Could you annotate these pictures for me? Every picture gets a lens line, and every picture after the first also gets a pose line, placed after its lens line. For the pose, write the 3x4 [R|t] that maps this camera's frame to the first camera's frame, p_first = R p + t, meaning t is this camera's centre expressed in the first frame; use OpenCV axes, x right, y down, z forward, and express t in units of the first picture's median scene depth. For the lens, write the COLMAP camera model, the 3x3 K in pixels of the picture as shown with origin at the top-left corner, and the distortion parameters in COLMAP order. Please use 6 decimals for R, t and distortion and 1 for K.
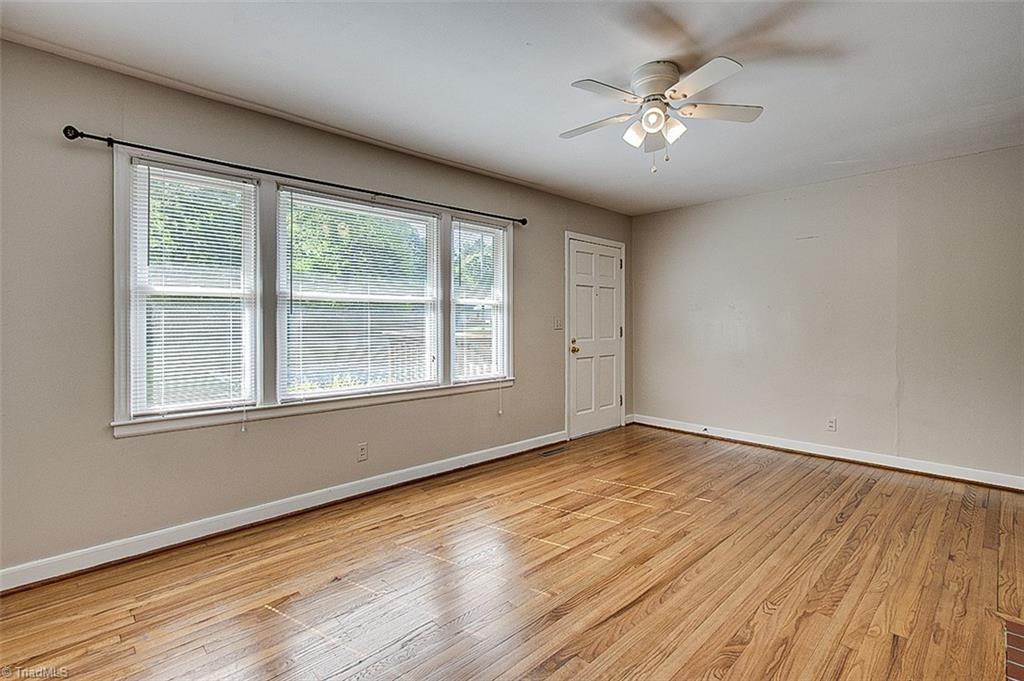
lens RADIAL K [[464.2, 0, 514.7], [0, 464.2, 321.7], [0, 0, 1]] dist [-0.000454, 0.000275]
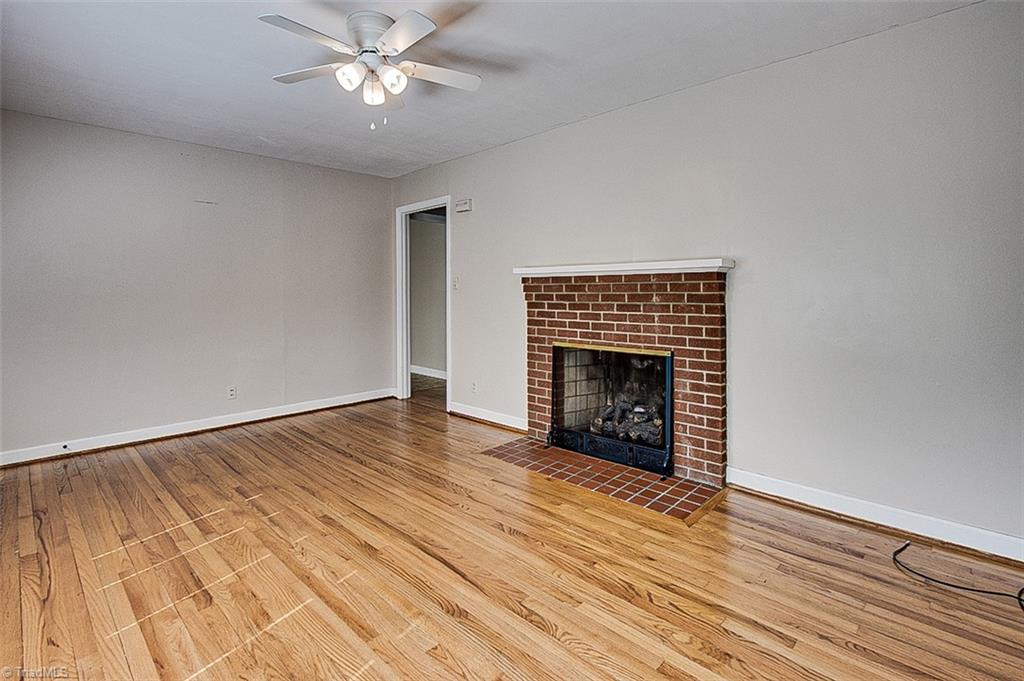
lens RADIAL K [[492.7, 0, 510.8], [0, 492.7, 283.0], [0, 0, 1]] dist [-0.004246, 0.000537]
pose [[-0.035098, 0.018485, 0.999213, -0.519996], [-0.001277, 0.999827, -0.018541, 0.003502], [-0.999383, -0.001927, -0.035069, 0.546452]]
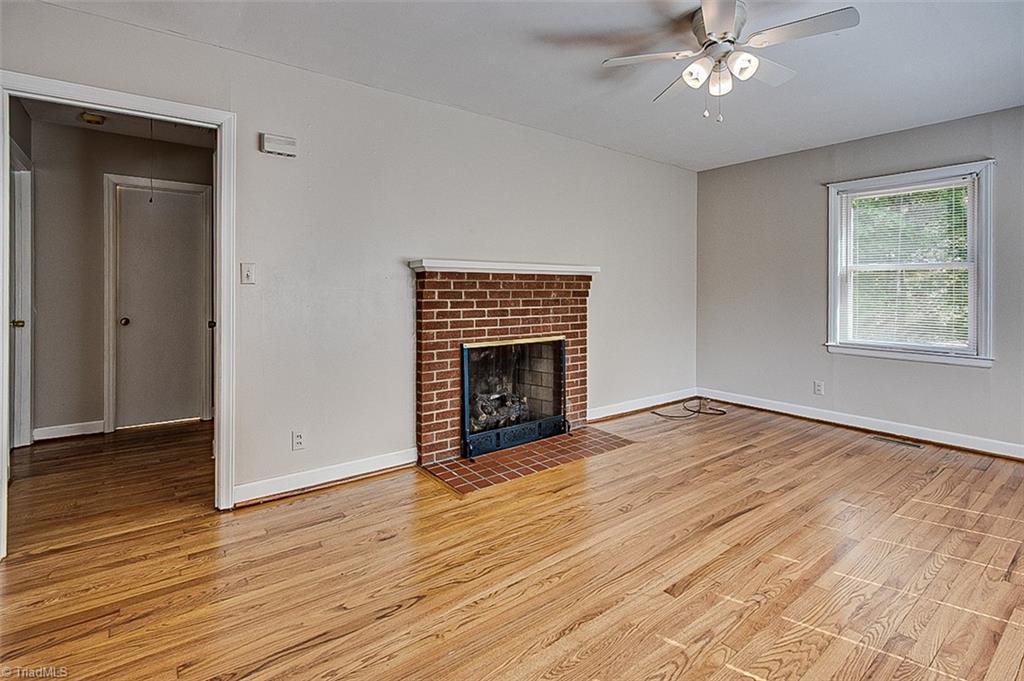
lens RADIAL K [[492.7, 0, 510.8], [0, 492.7, 283.0], [0, 0, 1]] dist [-0.004246, 0.000537]
pose [[-0.994705, 0.000562, 0.102765, 0.436916], [-0.001130, 0.999865, -0.016408, 0.007423], [-0.102761, -0.016437, -0.994570, 1.446153]]
